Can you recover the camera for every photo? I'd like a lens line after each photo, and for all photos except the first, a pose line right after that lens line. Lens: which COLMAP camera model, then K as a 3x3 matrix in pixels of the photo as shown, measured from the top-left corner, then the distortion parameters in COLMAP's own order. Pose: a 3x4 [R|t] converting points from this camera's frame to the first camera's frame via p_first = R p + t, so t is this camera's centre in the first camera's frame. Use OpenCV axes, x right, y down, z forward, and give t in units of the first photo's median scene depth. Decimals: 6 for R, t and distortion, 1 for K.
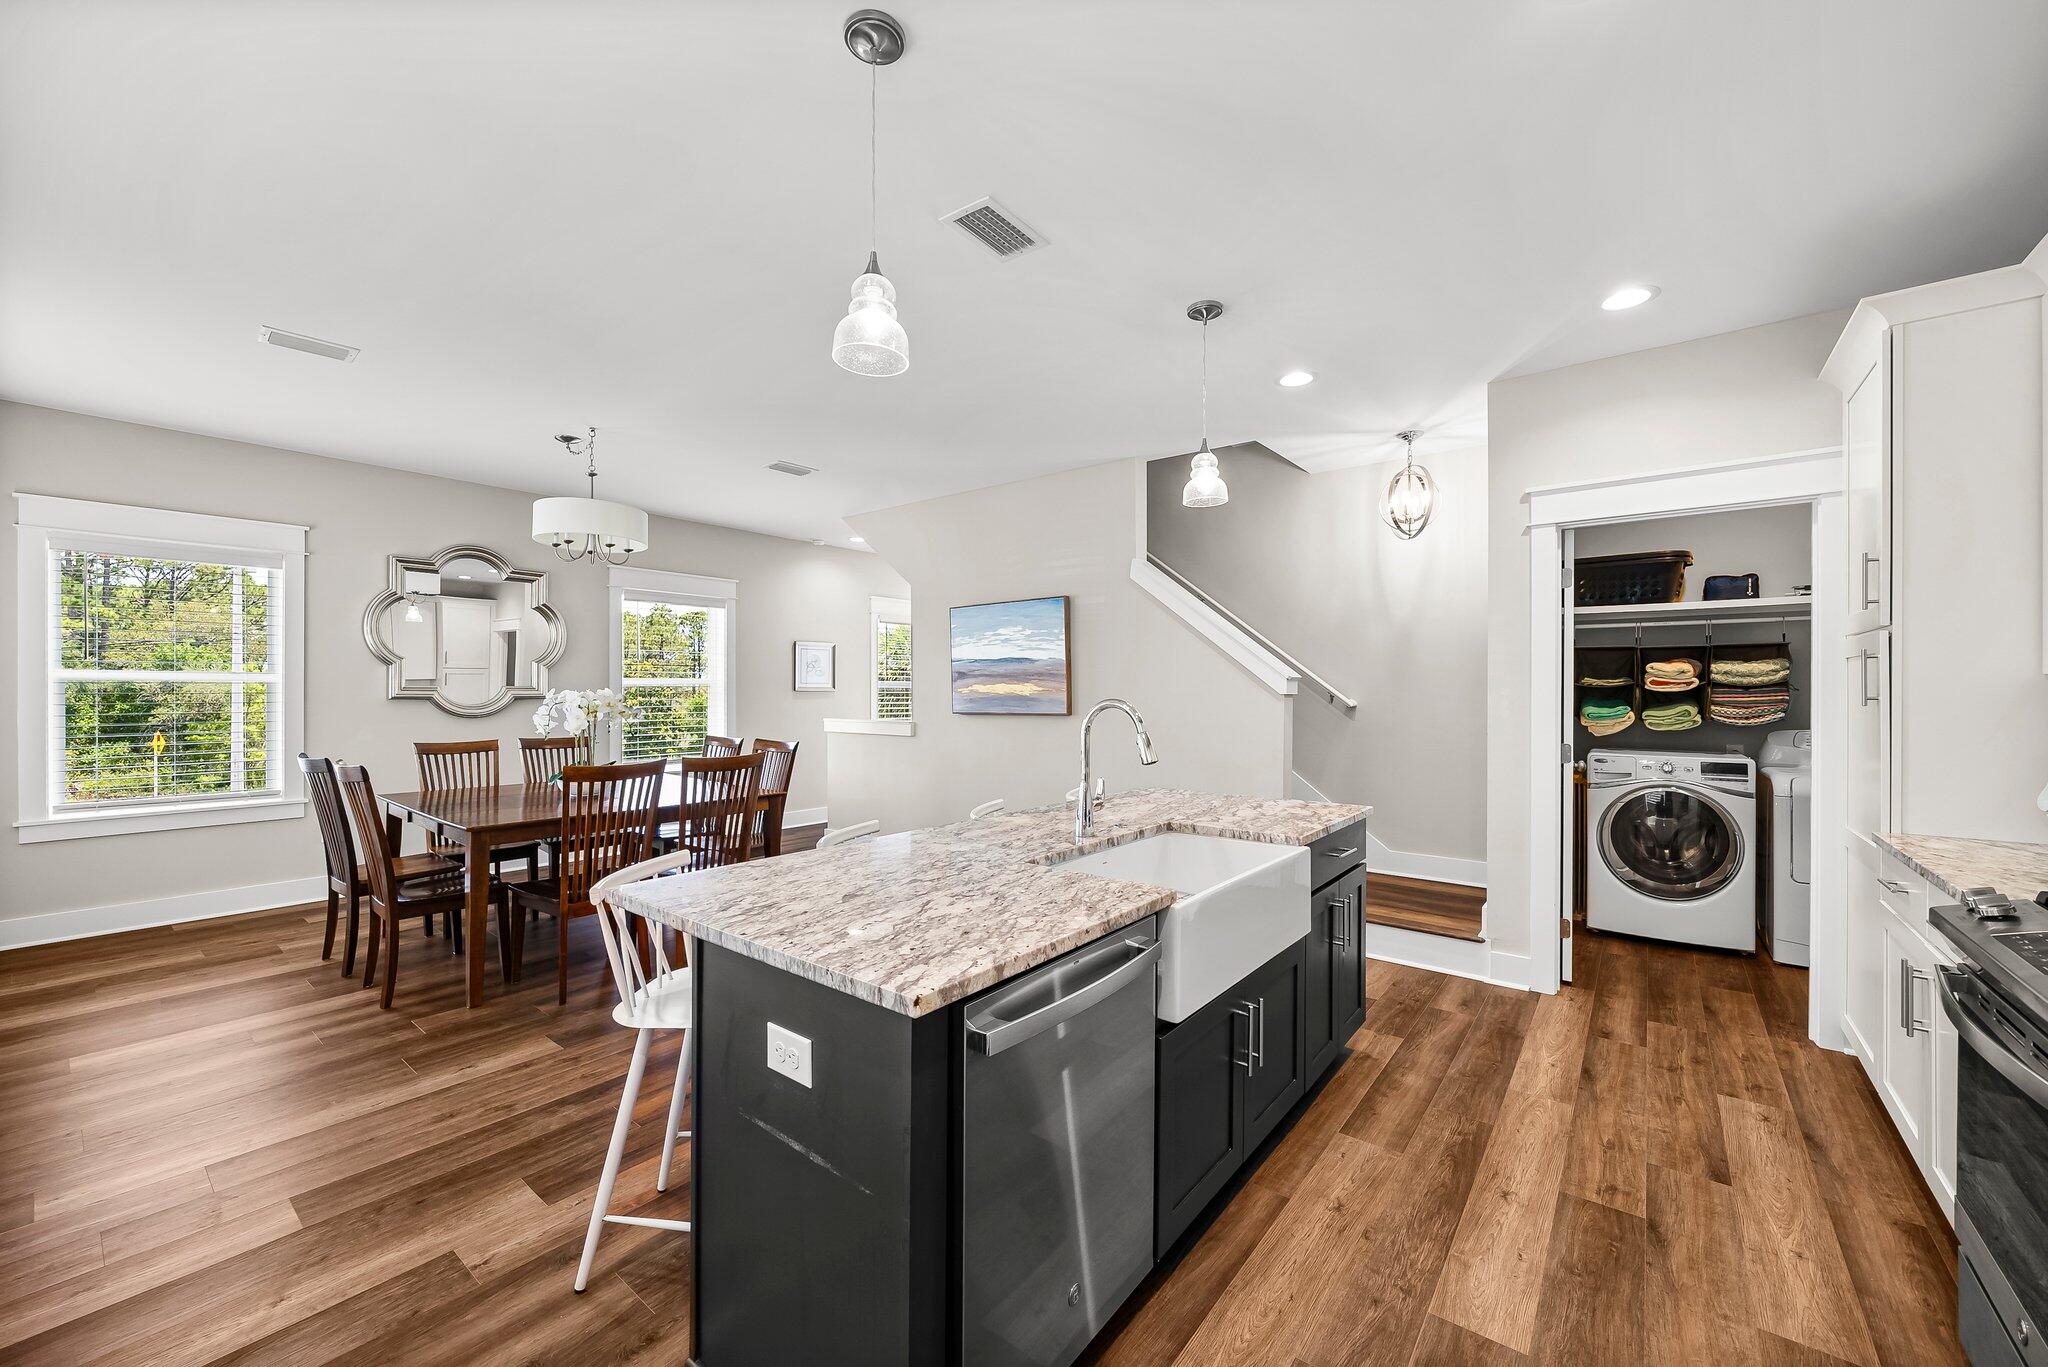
lens RADIAL K [[782.5, 0, 1026.9], [0, 782.5, 683.0], [0, 0, 1]] dist [-0.008801, 0.000315]
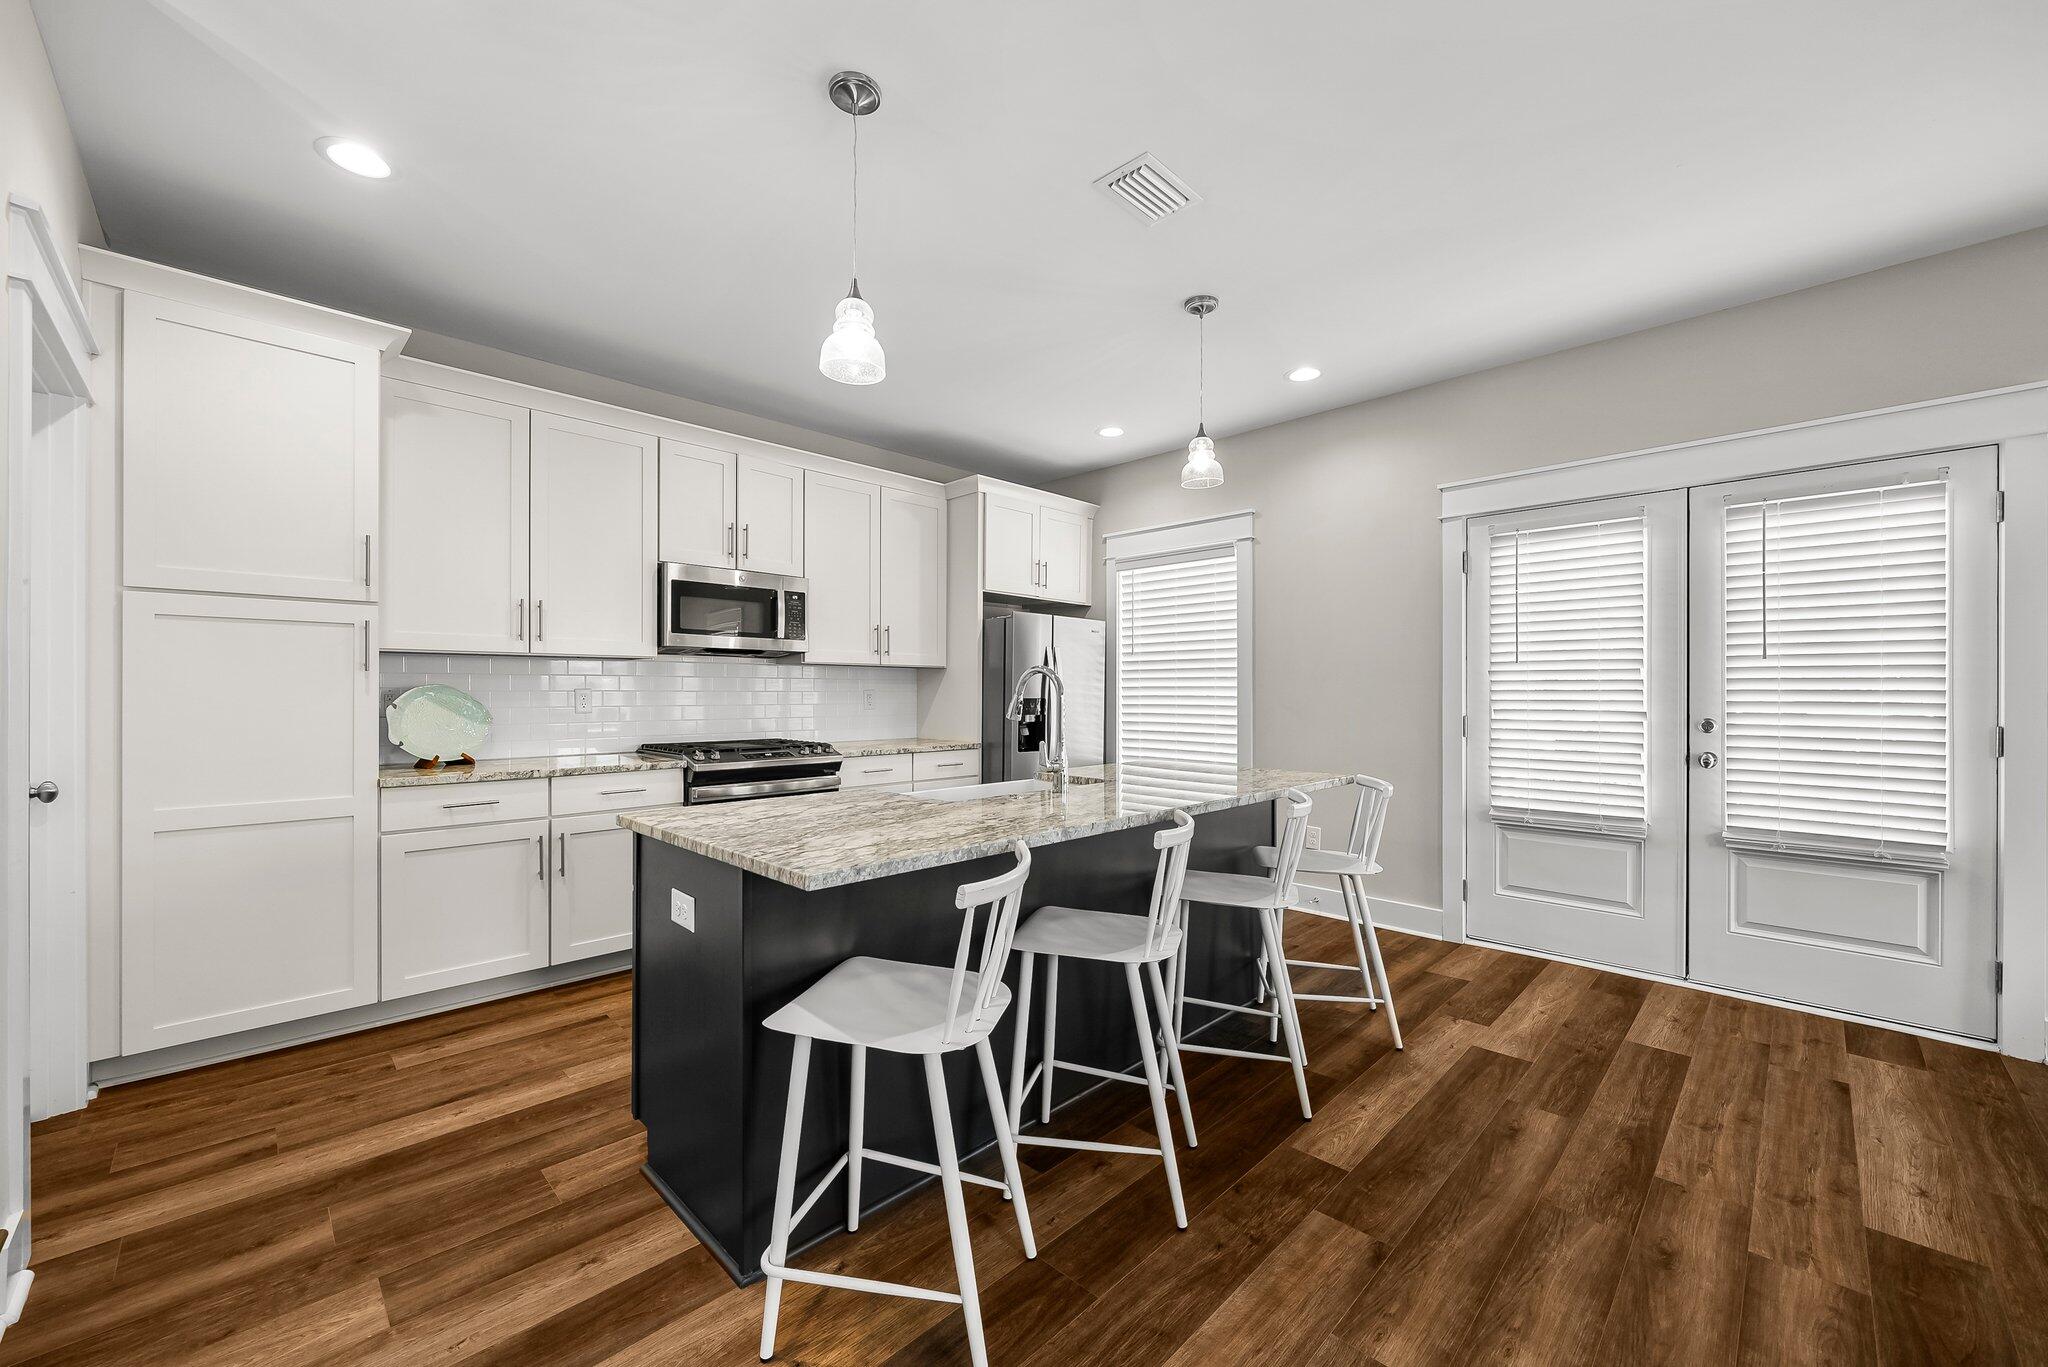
lens RADIAL K [[782.5, 0, 1049.7], [0, 782.5, 696.7], [0, 0, 1]] dist [-0.008801, 0.000315]
pose [[-0.995095, -0.004393, 0.098828, -0.014307], [-0.005051, 0.999967, -0.006405, 0.064988], [-0.098796, -0.006873, -0.995084, 1.896263]]
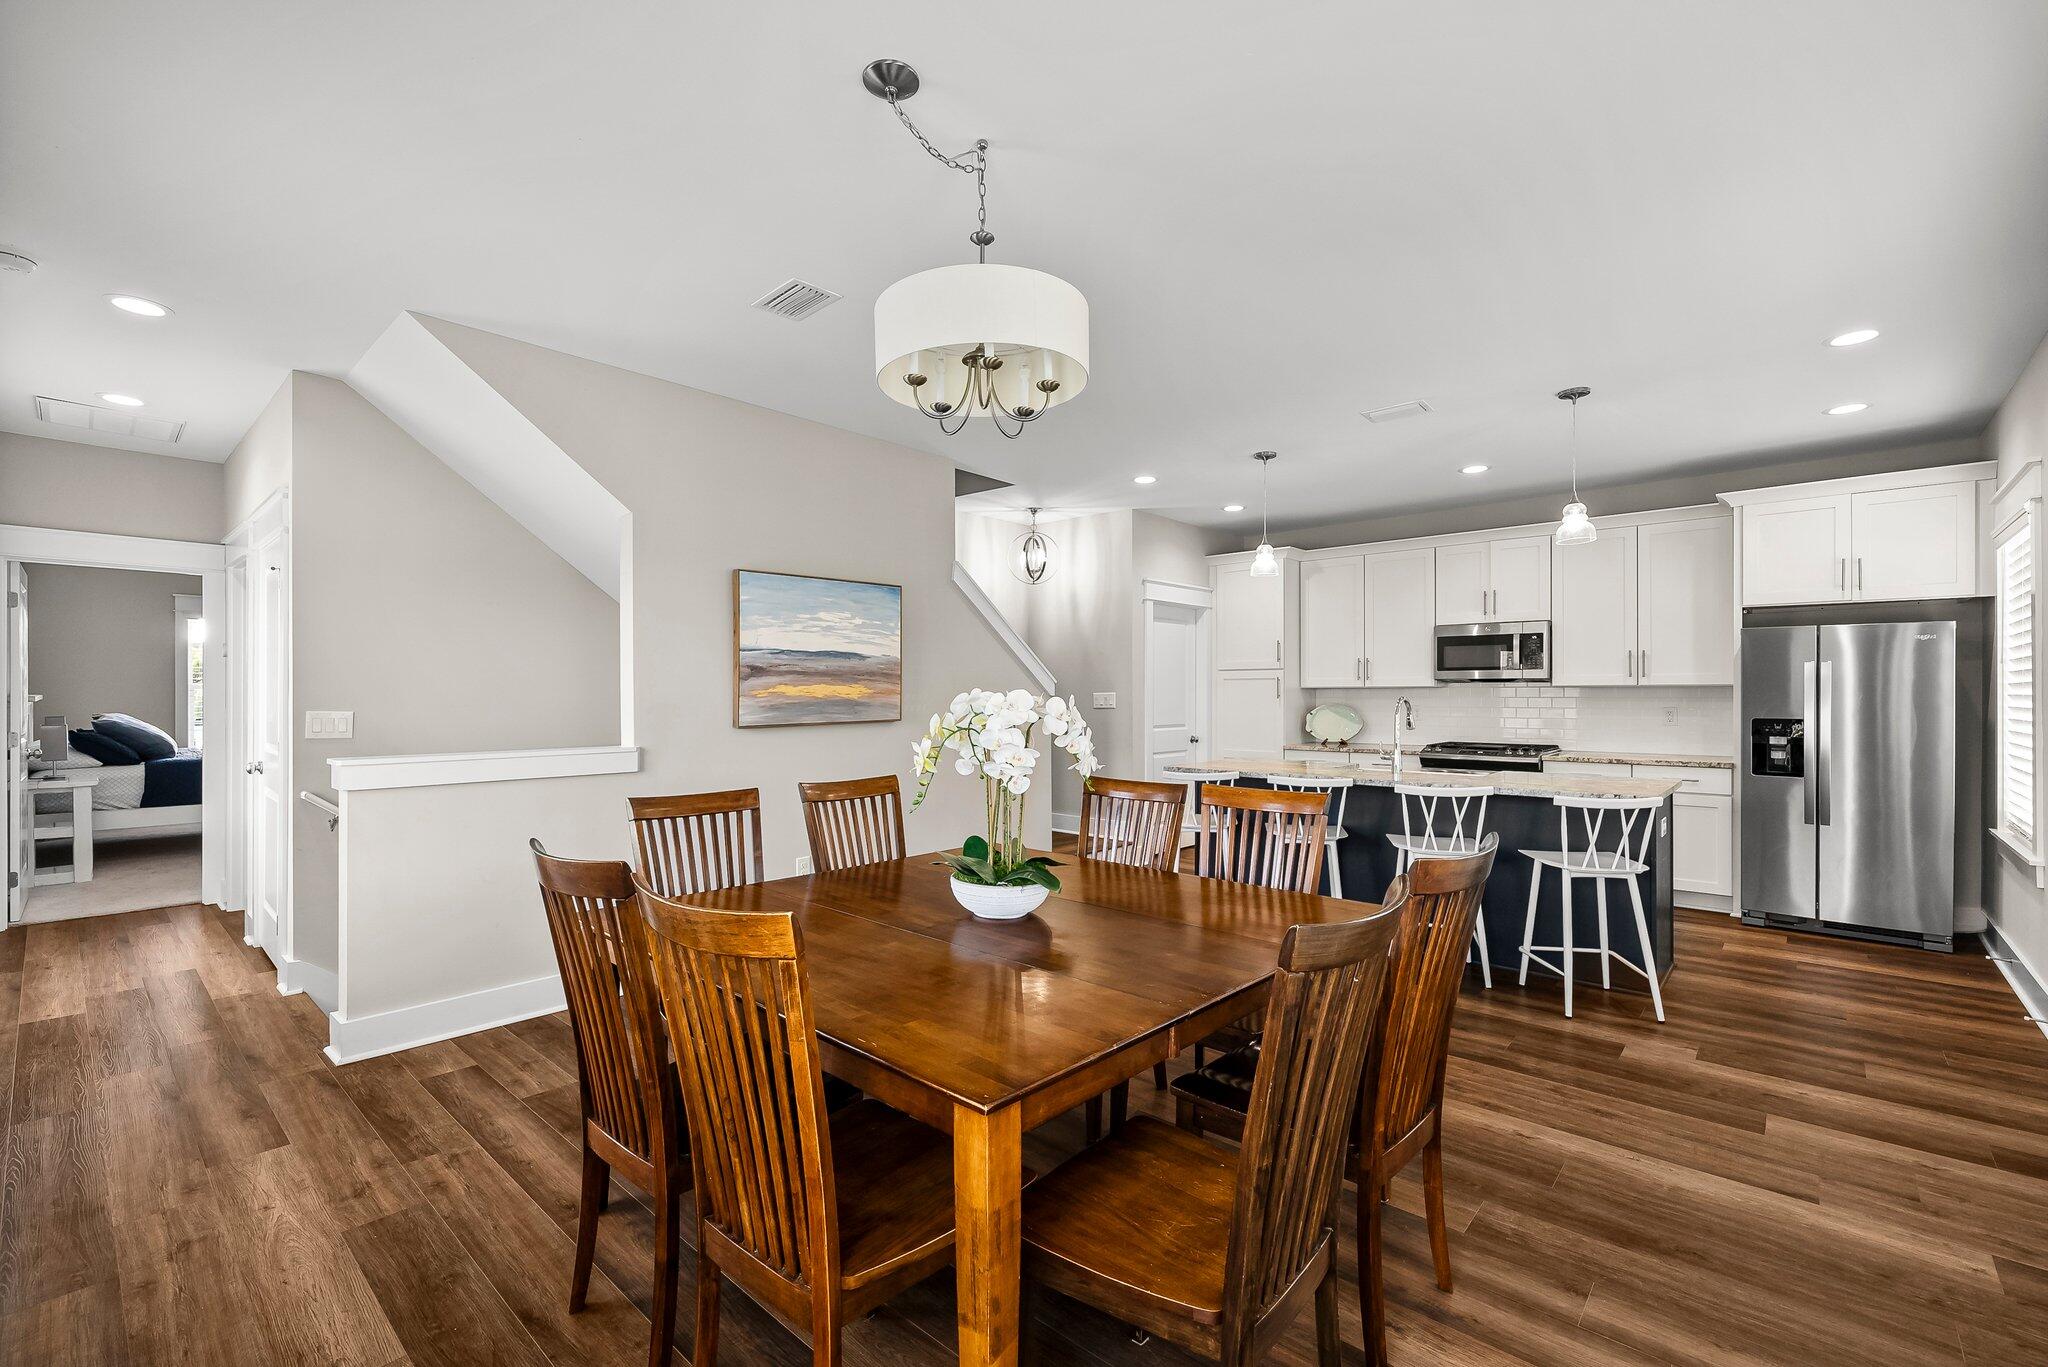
lens RADIAL K [[894.7, 0, 982.9], [0, 894.7, 692.2], [0, 0, 1]] dist [-0.005229, -0.000897]
pose [[0.081126, 0.000291, 0.996704, -1.876221], [-0.008920, 0.999960, 0.000435, 0.014179], [-0.996664, -0.008925, 0.081126, 1.631382]]
